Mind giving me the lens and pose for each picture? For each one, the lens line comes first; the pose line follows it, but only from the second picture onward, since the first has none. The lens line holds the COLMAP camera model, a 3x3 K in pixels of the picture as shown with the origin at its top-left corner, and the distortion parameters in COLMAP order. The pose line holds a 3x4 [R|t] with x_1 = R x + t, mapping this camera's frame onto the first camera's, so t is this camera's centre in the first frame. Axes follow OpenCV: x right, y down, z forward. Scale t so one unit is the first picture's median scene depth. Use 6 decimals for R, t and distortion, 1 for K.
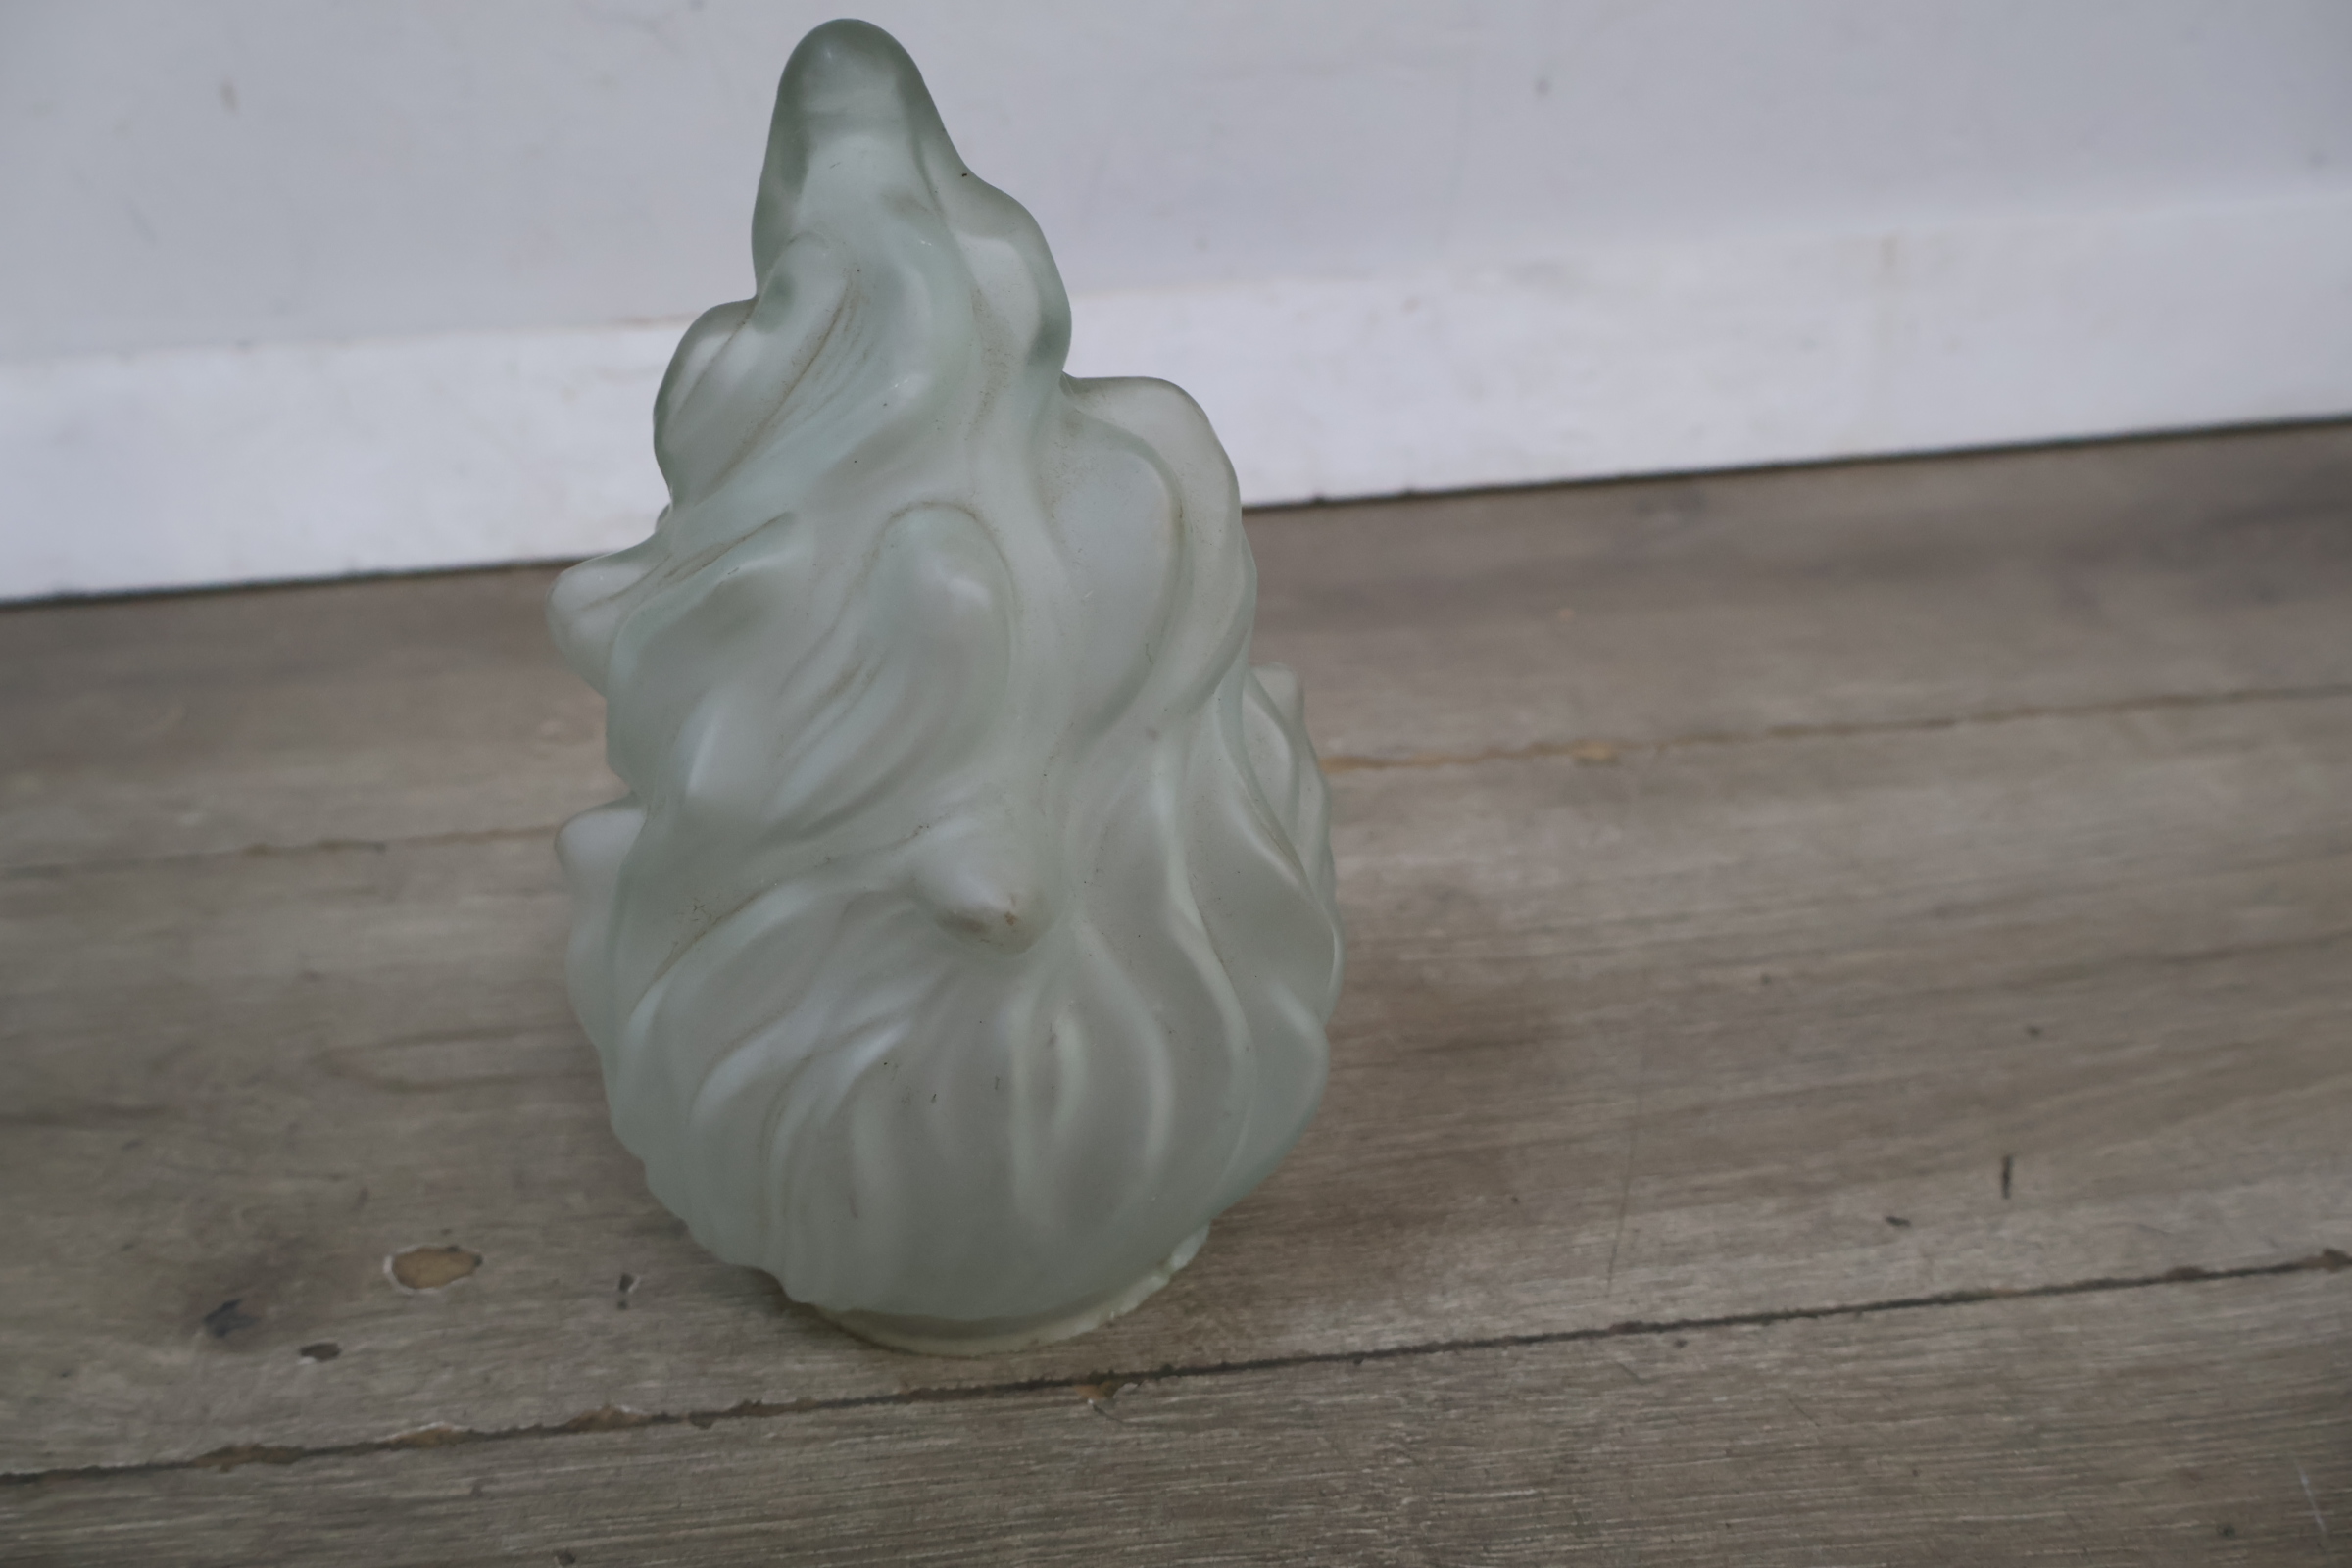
lens RADIAL K [[2062.5, 0, 1163.2], [0, 2062.5, 787.0], [0, 0, 1]] dist [0.016076, -0.003099]
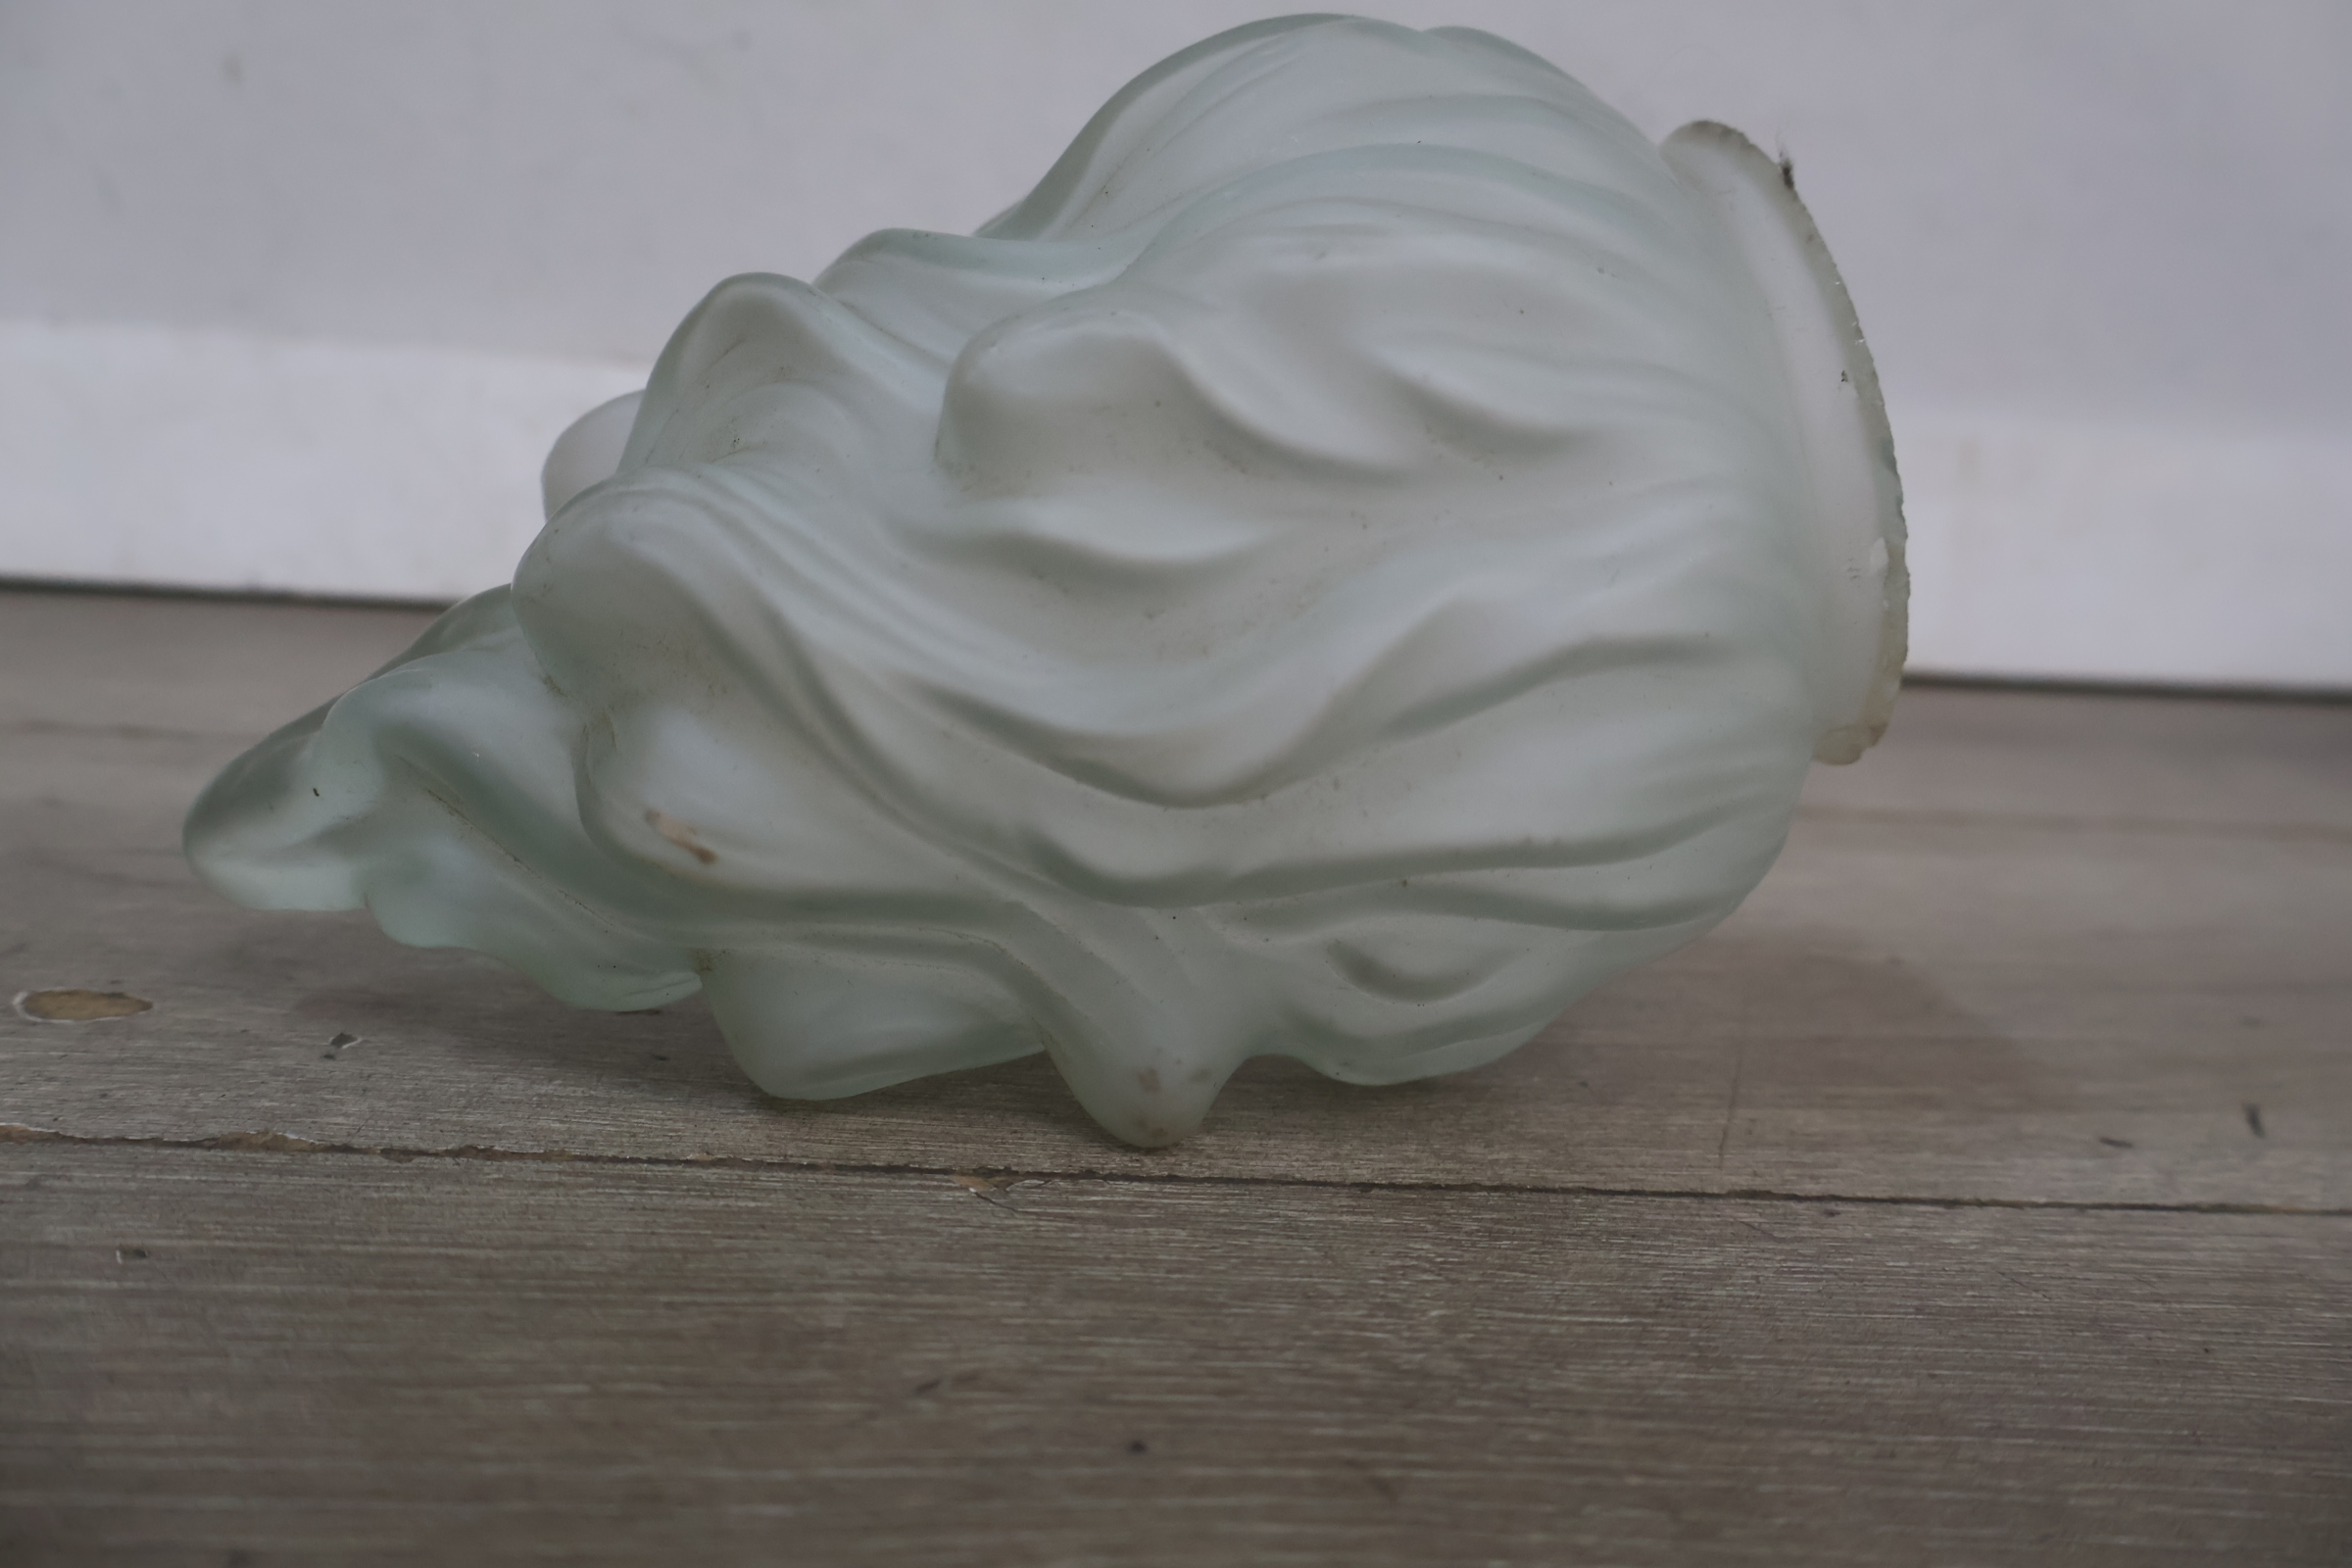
lens RADIAL K [[2062.5, 0, 1171.9], [0, 2062.5, 784.4], [0, 0, 1]] dist [0.016076, -0.003099]
pose [[0.993869, 0.110511, 0.003514, 0.012242], [-0.105608, 0.958225, -0.265805, 0.326011], [-0.032741, 0.263804, 0.964020, 0.290186]]
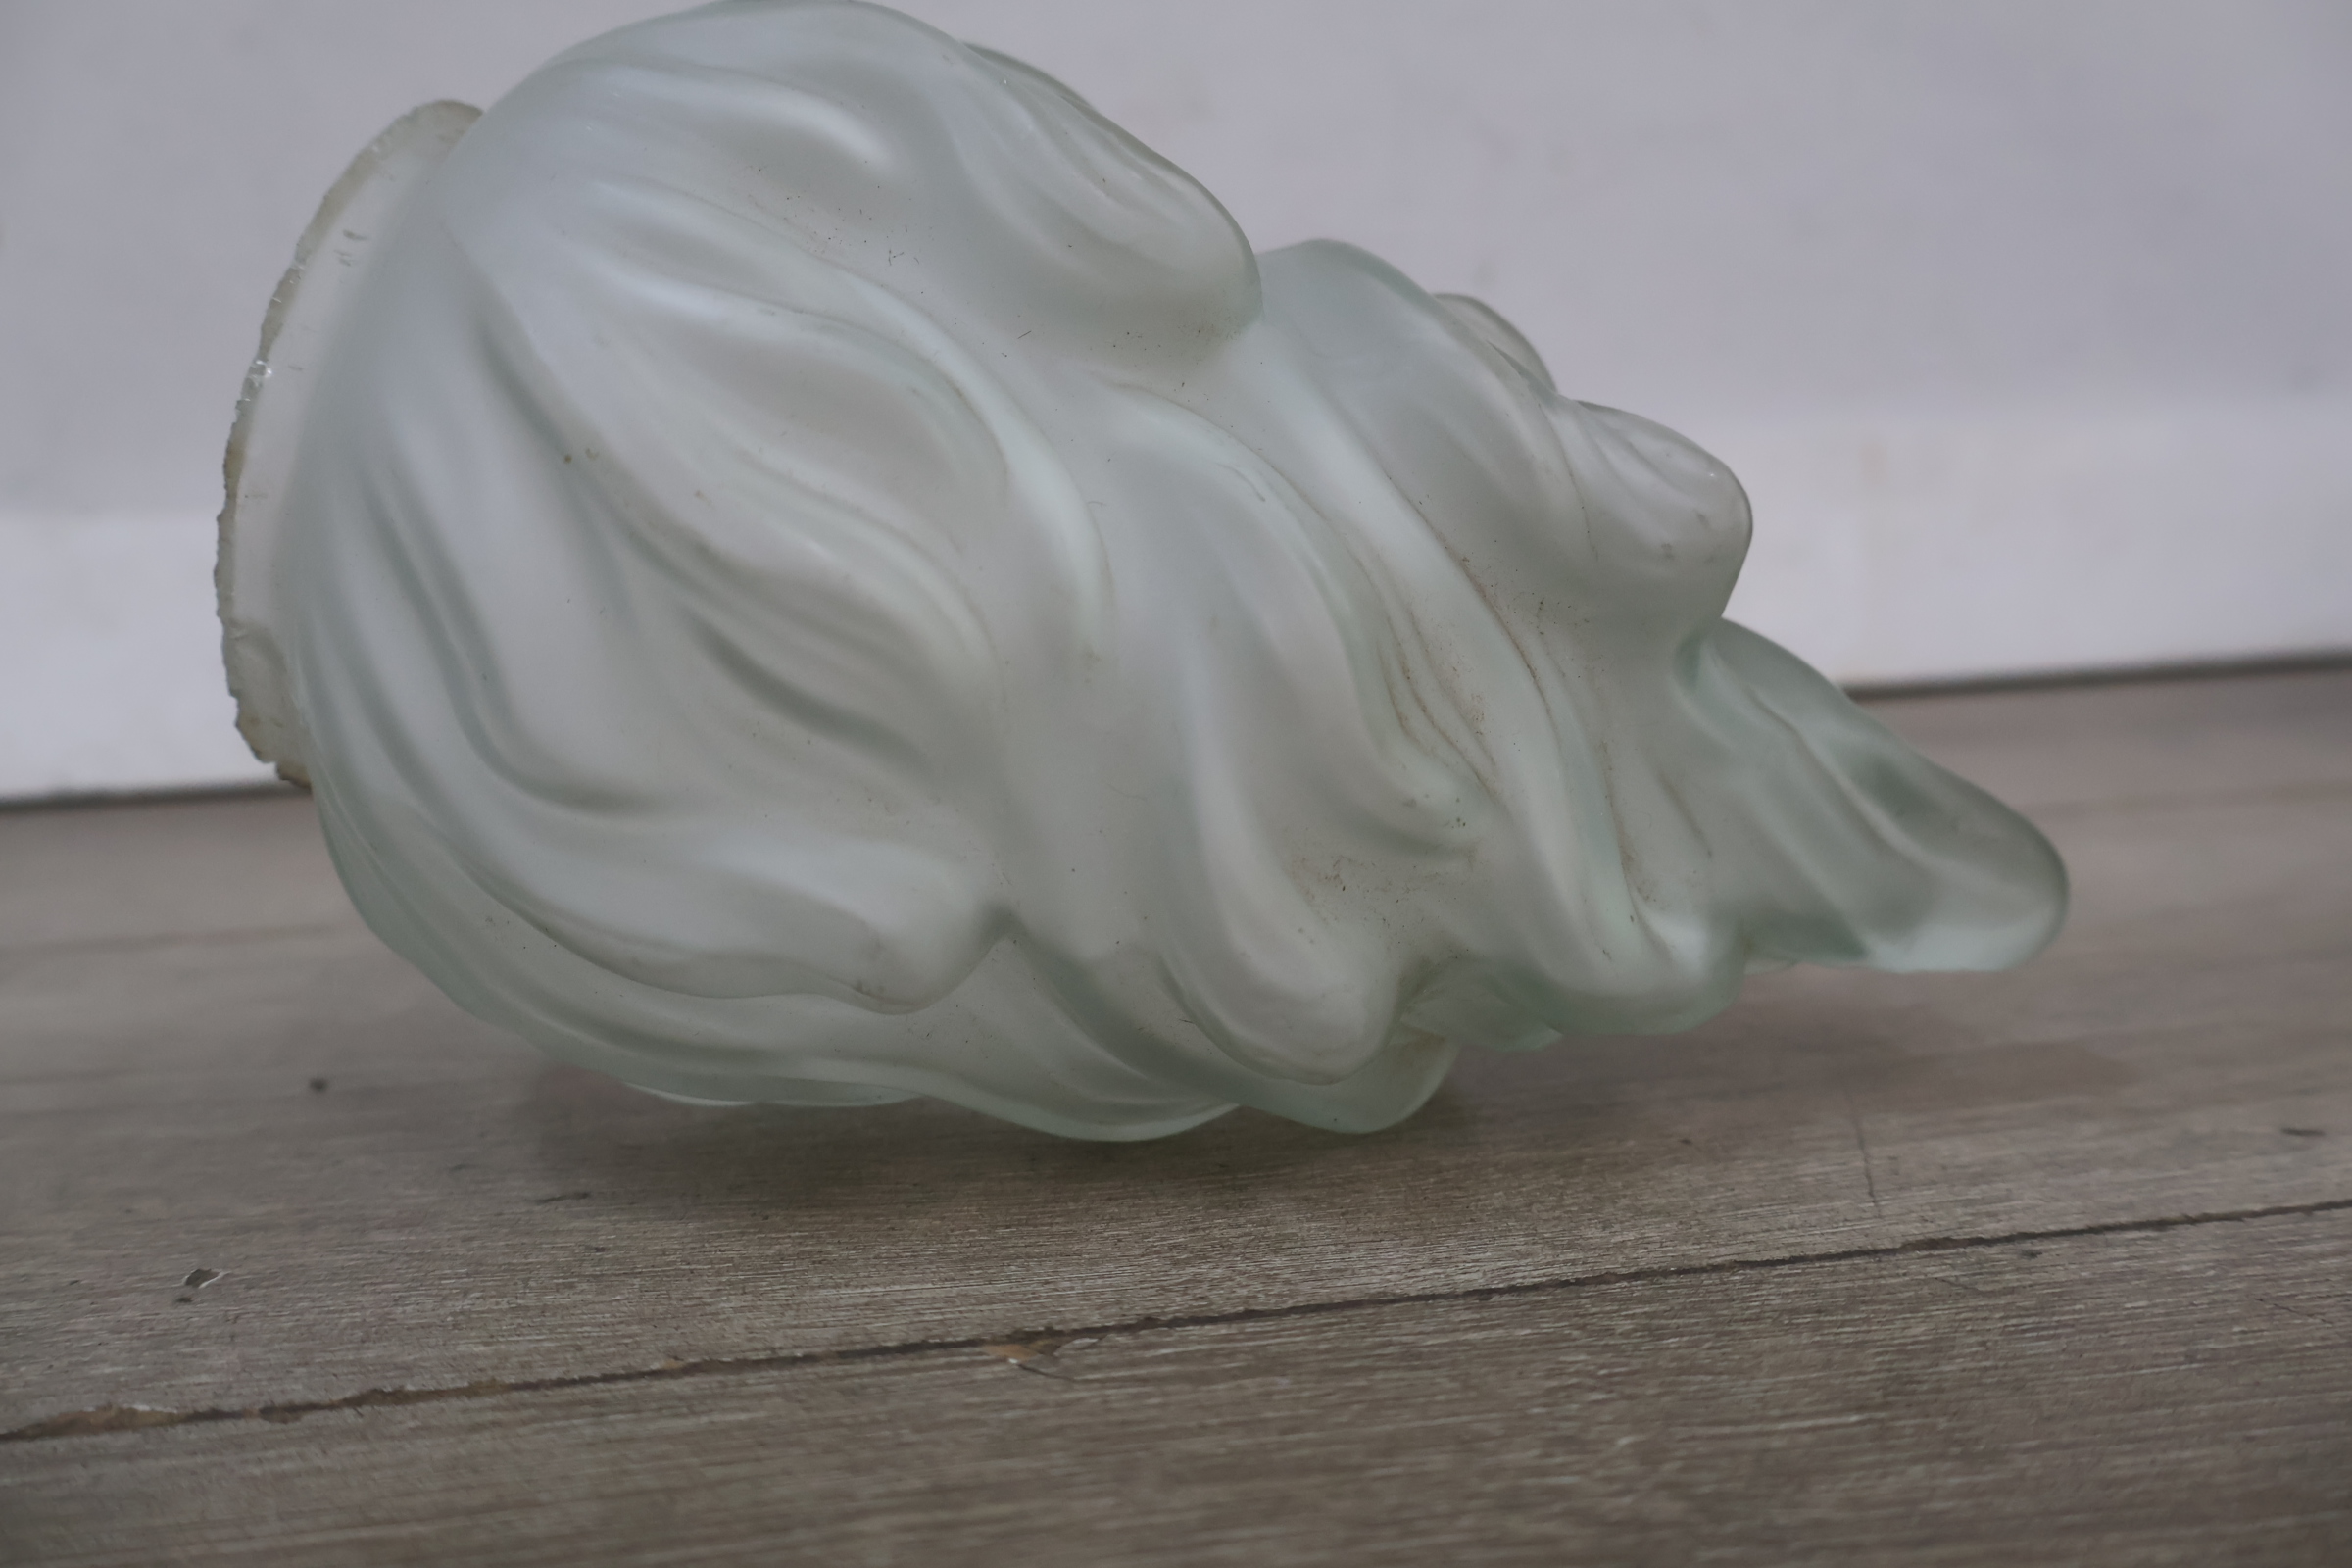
lens RADIAL K [[2062.5, 0, 1171.9], [0, 2062.5, 794.7], [0, 0, 1]] dist [0.016076, -0.003099]
pose [[0.997896, -0.003275, 0.064755, -0.026748], [0.023988, 0.946504, -0.321800, 0.315848], [-0.060237, 0.322676, 0.944591, 0.407011]]
